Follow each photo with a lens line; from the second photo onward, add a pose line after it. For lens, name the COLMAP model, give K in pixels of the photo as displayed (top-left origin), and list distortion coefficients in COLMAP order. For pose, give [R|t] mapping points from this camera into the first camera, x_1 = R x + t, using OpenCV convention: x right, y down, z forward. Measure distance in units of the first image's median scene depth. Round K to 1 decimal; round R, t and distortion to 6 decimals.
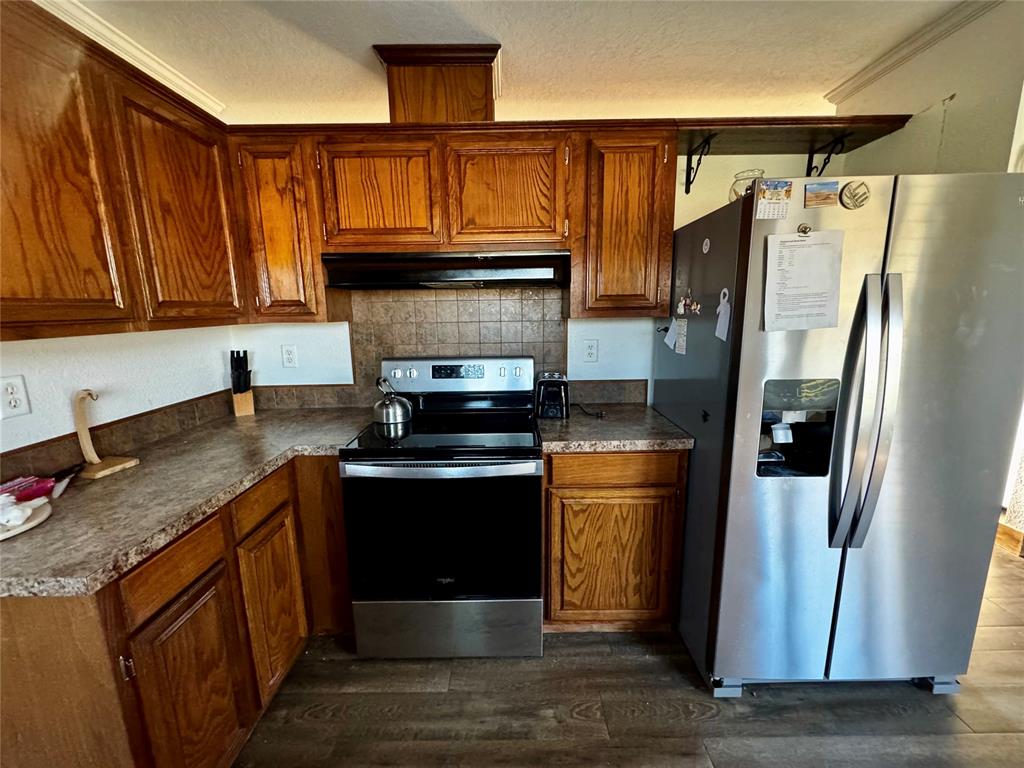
lens RADIAL K [[409.3, 0, 511.0], [0, 409.3, 384.2], [0, 0, 1]] dist [-0.001894, 0.000306]
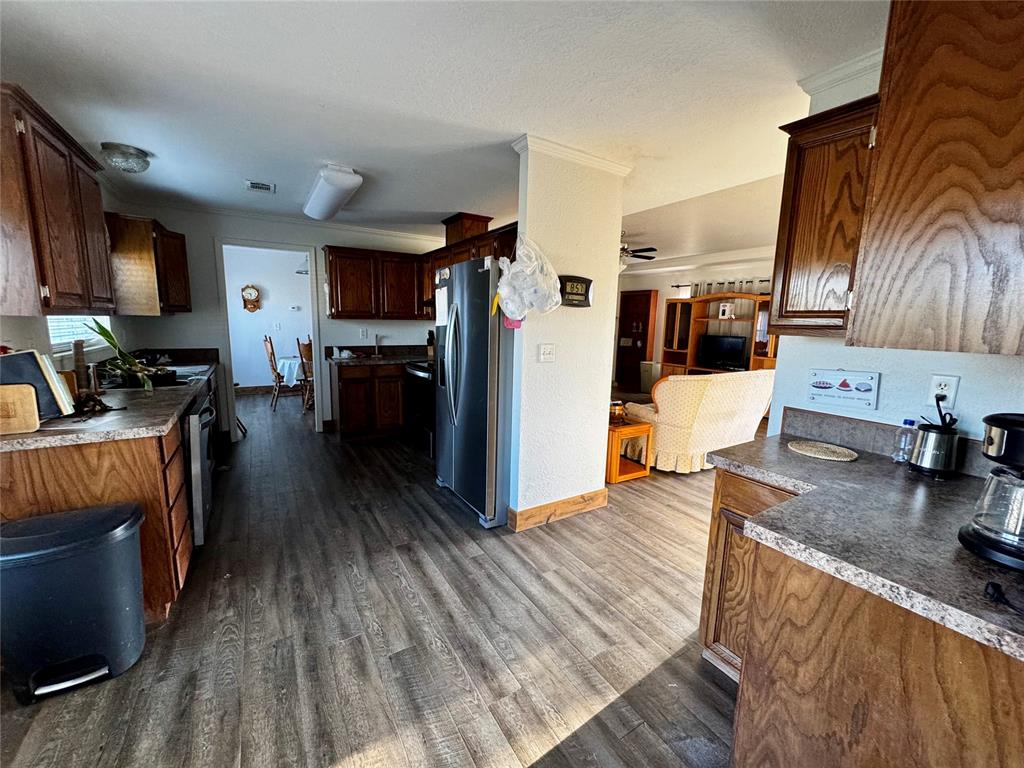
lens RADIAL K [[409.3, 0, 511.0], [0, 409.3, 384.2], [0, 0, 1]] dist [-0.001894, 0.000306]
pose [[0.524149, 0.160595, -0.836348, 2.018122], [-0.187645, 0.979702, 0.070522, -0.026309], [0.830697, 0.119973, 0.543644, 0.017111]]
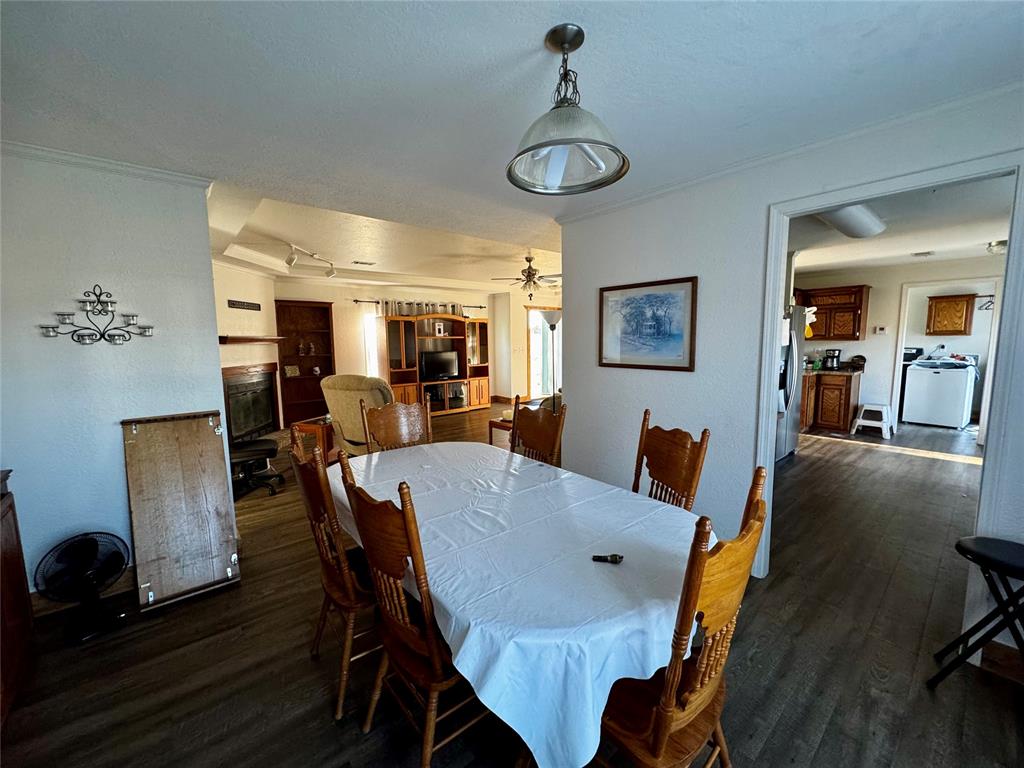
lens RADIAL K [[409.3, 0, 511.0], [0, 409.3, 384.2], [0, 0, 1]] dist [-0.001894, 0.000306]
pose [[0.763764, -0.066441, 0.642067, -2.364187], [0.117591, 0.992366, -0.037189, 0.031153], [-0.634694, 0.103905, 0.765746, -0.110019]]
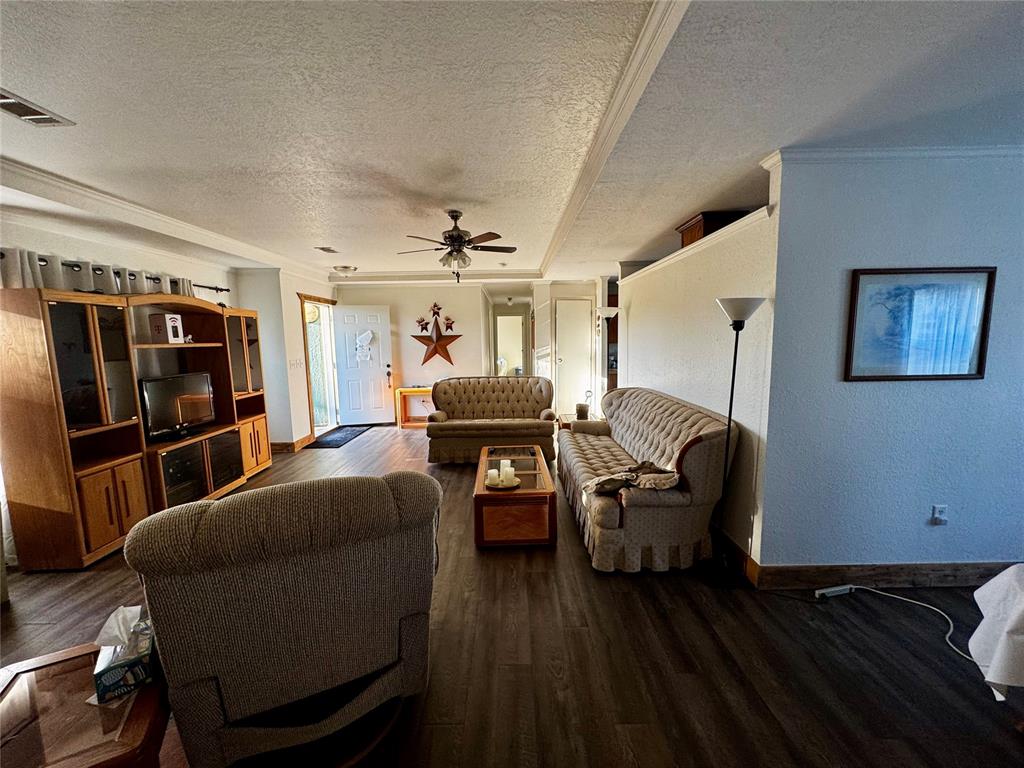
lens RADIAL K [[409.3, 0, 511.0], [0, 409.3, 384.2], [0, 0, 1]] dist [-0.001894, 0.000306]
pose [[-0.000836, -0.103565, 0.994622, -2.169570], [0.200833, 0.974340, 0.101622, -0.388296], [-0.979625, 0.199838, 0.019984, 1.965746]]
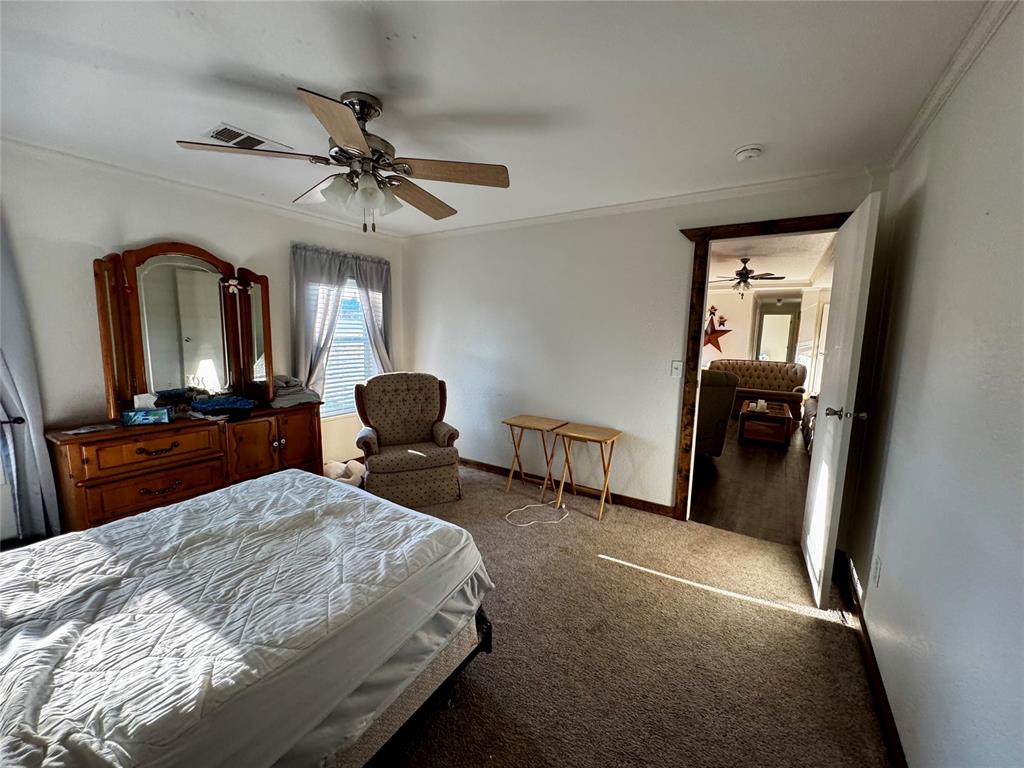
lens RADIAL K [[410.6, 0, 510.8], [0, 410.6, 383.5], [0, 0, 1]] dist [-0.001385, 0.000048]
pose [[0.542329, -0.085927, 0.835761, -4.104060], [0.125130, 0.991923, 0.020785, -0.333643], [-0.830796, 0.093307, 0.548701, 1.947278]]
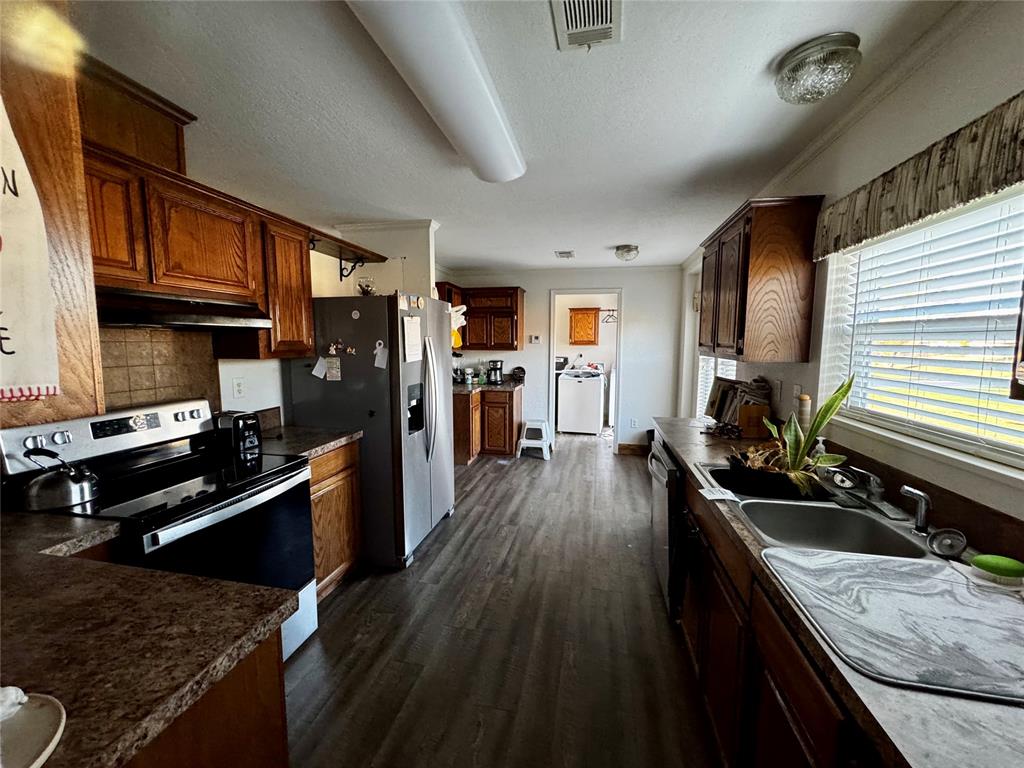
lens RADIAL K [[409.3, 0, 511.0], [0, 409.3, 384.2], [0, 0, 1]] dist [-0.001894, 0.000306]
pose [[0.207151, -0.083330, 0.974754, -0.943661], [0.172822, 0.983813, 0.047377, -0.020349], [-0.962923, 0.158645, 0.218199, 0.046480]]
